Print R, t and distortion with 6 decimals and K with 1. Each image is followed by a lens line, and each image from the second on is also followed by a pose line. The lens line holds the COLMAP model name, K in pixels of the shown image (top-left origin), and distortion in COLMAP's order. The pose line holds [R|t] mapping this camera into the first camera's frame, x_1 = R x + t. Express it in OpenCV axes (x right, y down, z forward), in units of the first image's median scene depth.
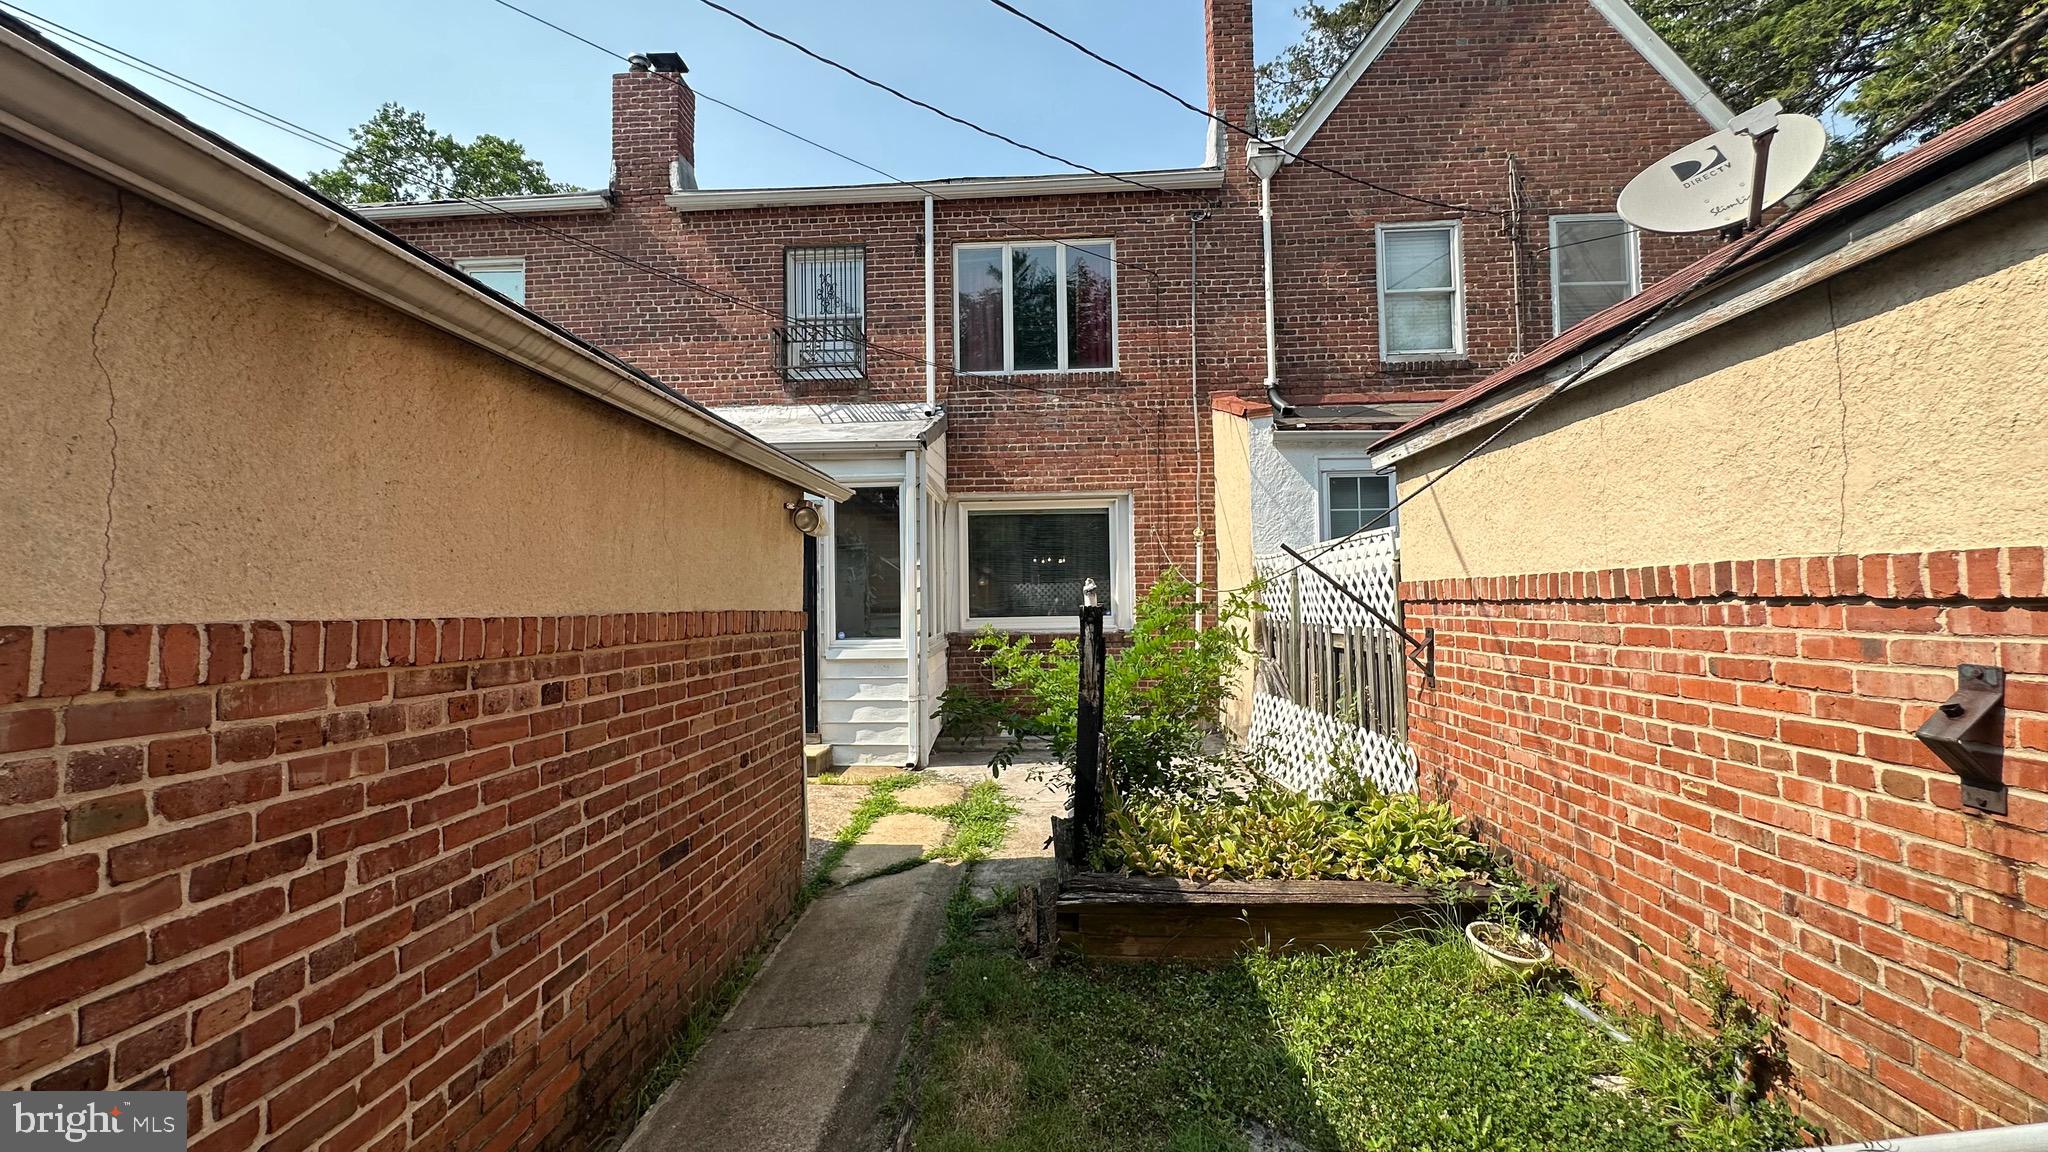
lens RADIAL K [[822.0, 0, 1023.5], [0, 822.0, 577.5], [0, 0, 1]] dist [-0.003550, 0.001241]
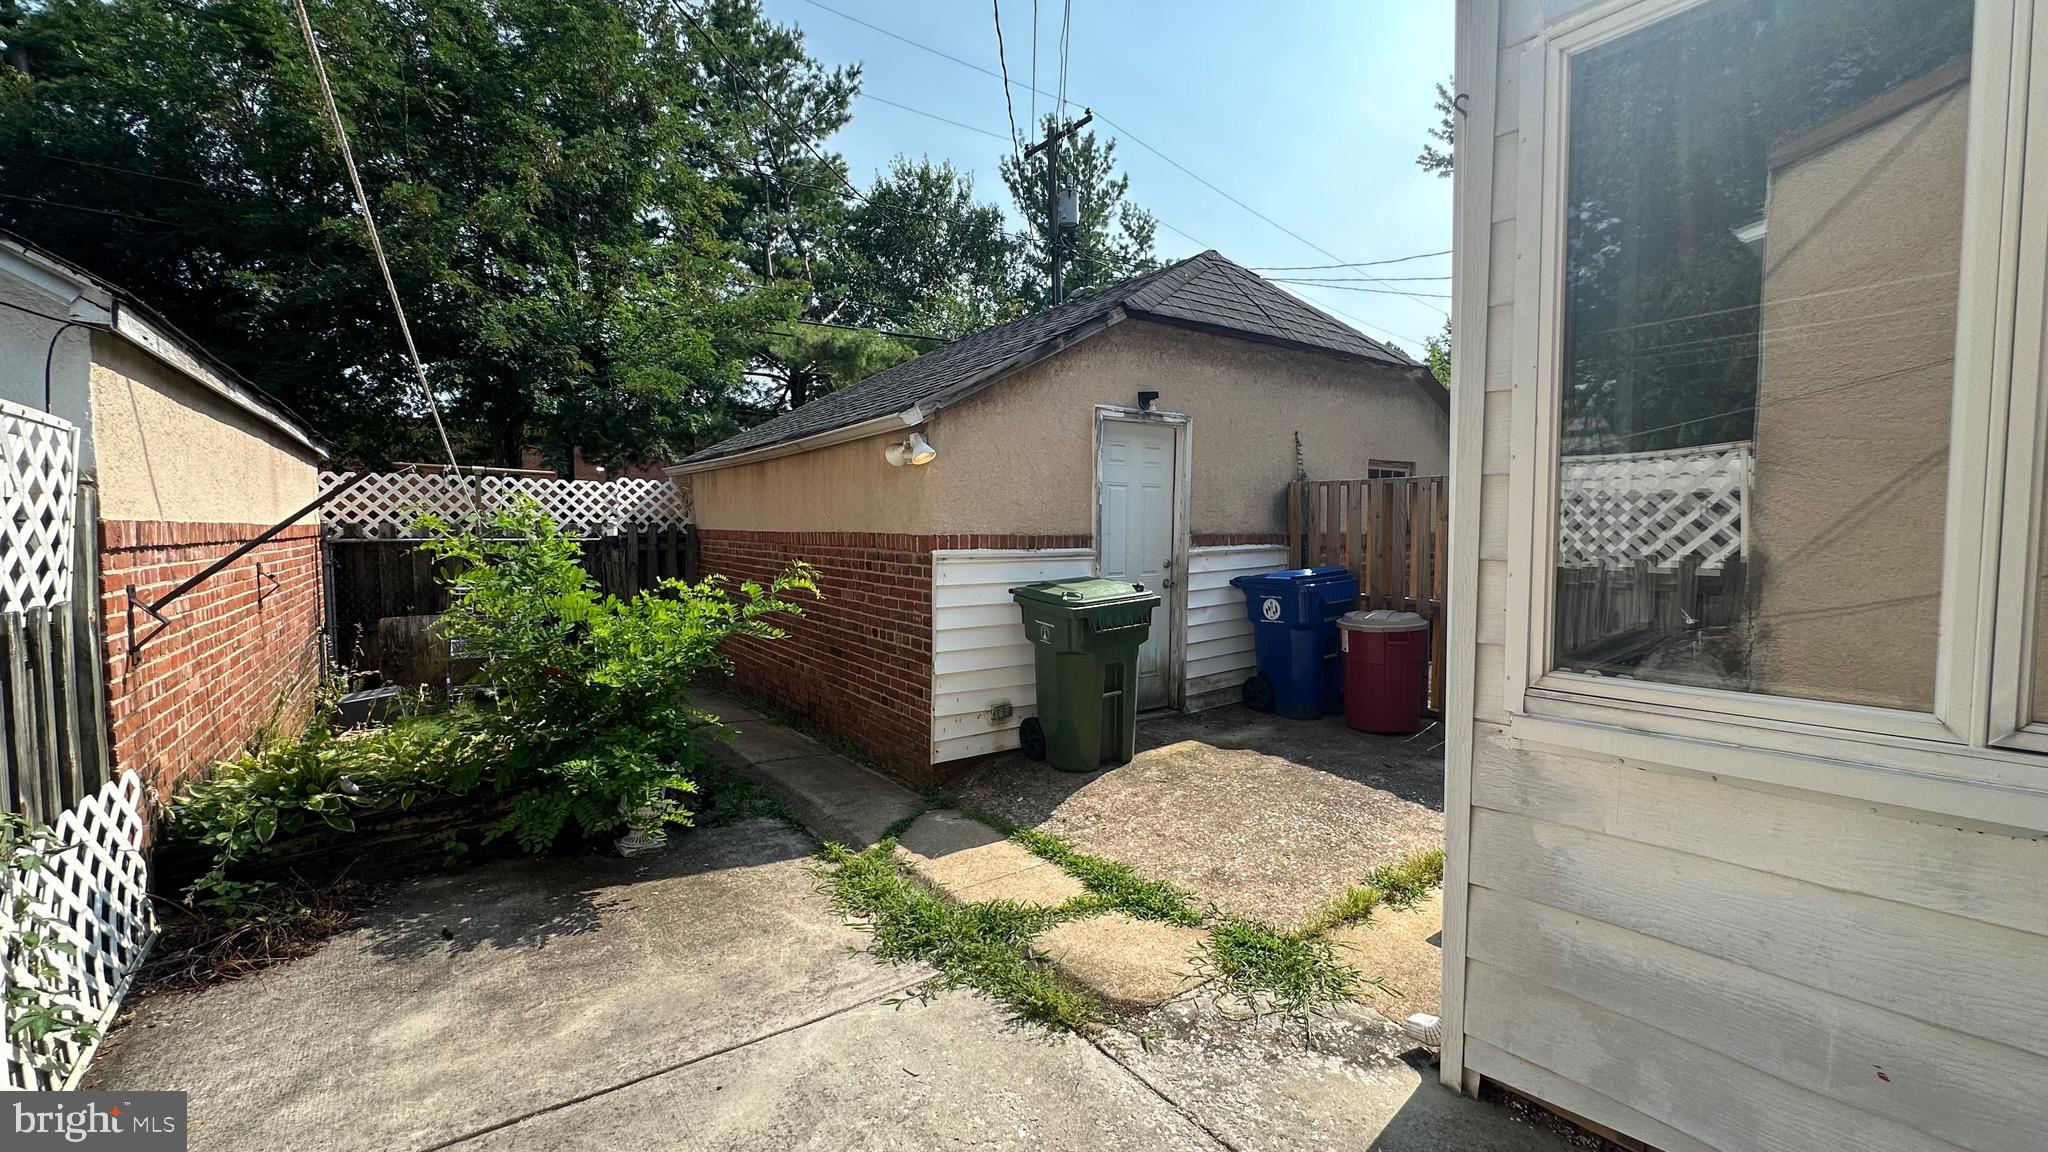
lens RADIAL K [[822.0, 0, 1023.7], [0, 822.0, 572.5], [0, 0, 1]] dist [-0.003550, 0.001241]
pose [[-0.792270, 0.059568, -0.607256, 0.340378], [0.040938, 0.998170, 0.044504, 0.055619], [0.608796, 0.010399, -0.793259, 2.292569]]
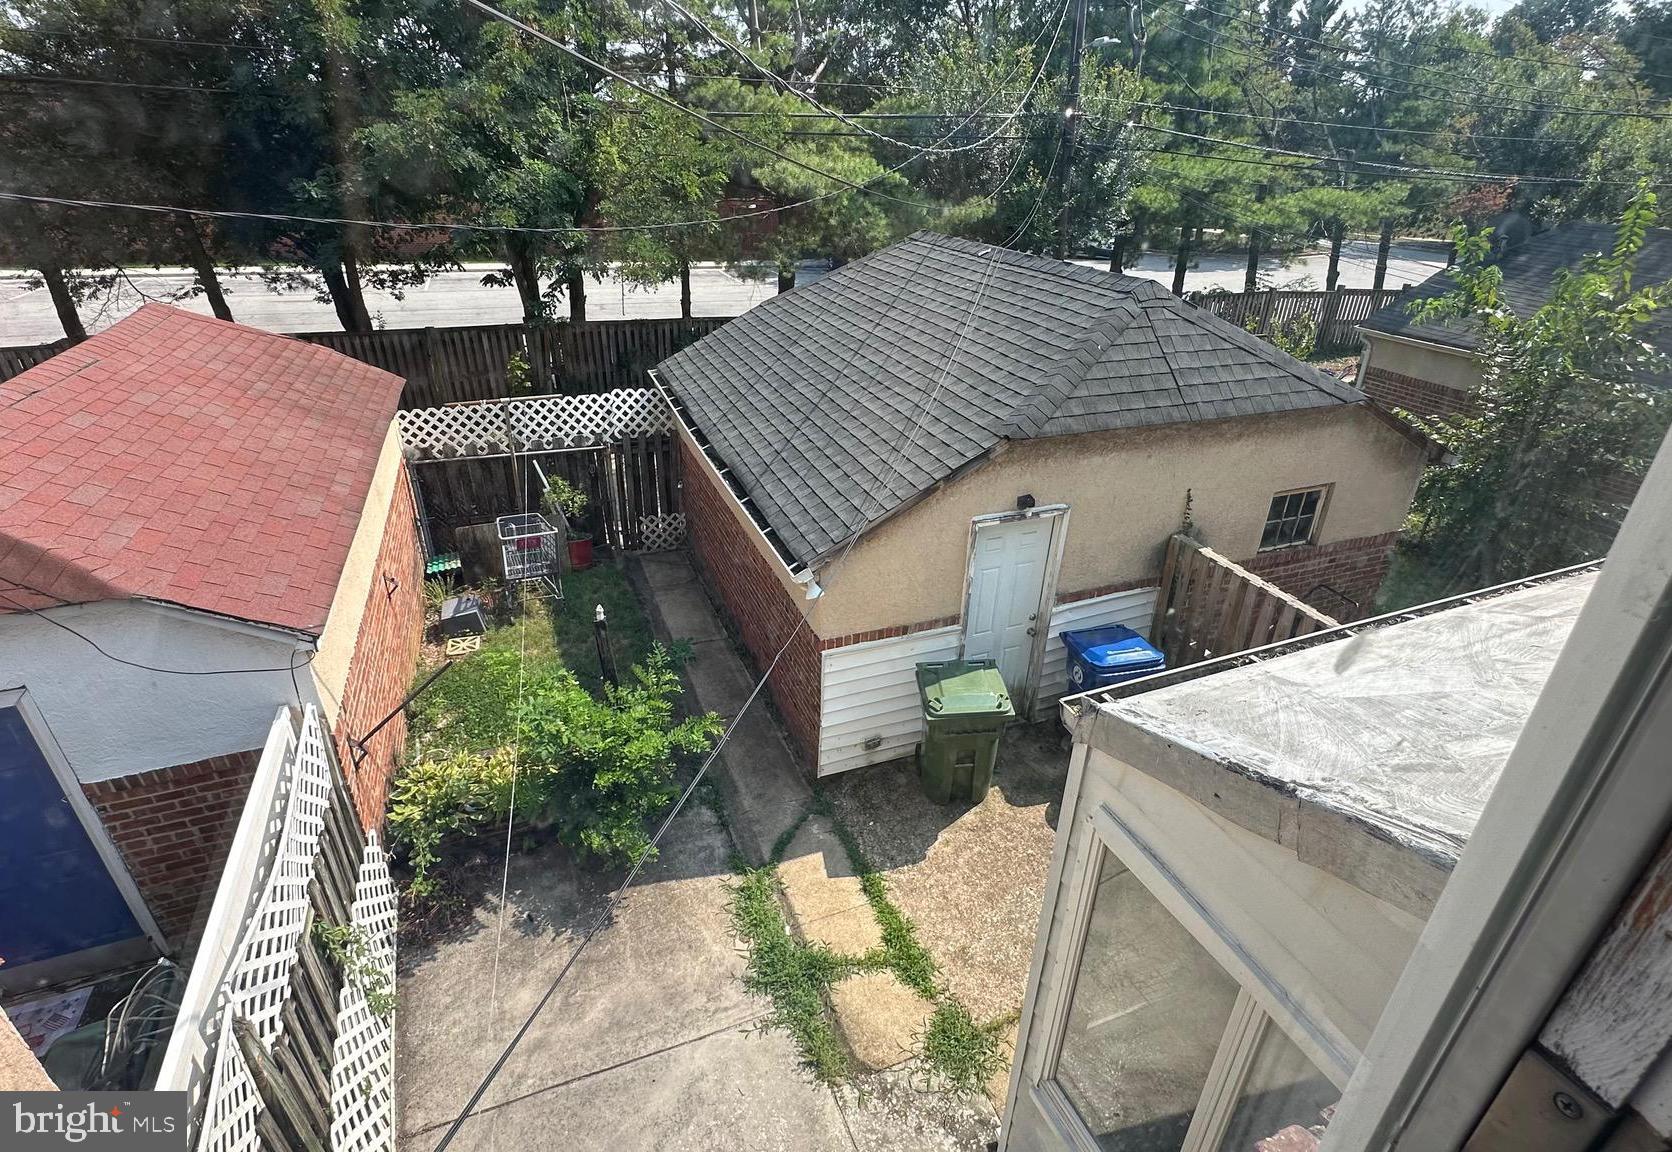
lens RADIAL K [[825.0, 0, 842.5], [0, 825.0, 570.2], [0, 0, 1]] dist [-0.001911, -0.000113]
pose [[-0.914015, 0.191247, -0.357773, 0.213592], [0.015167, 0.897401, 0.440955, -0.830867], [0.405397, 0.397613, -0.823139, 2.547600]]
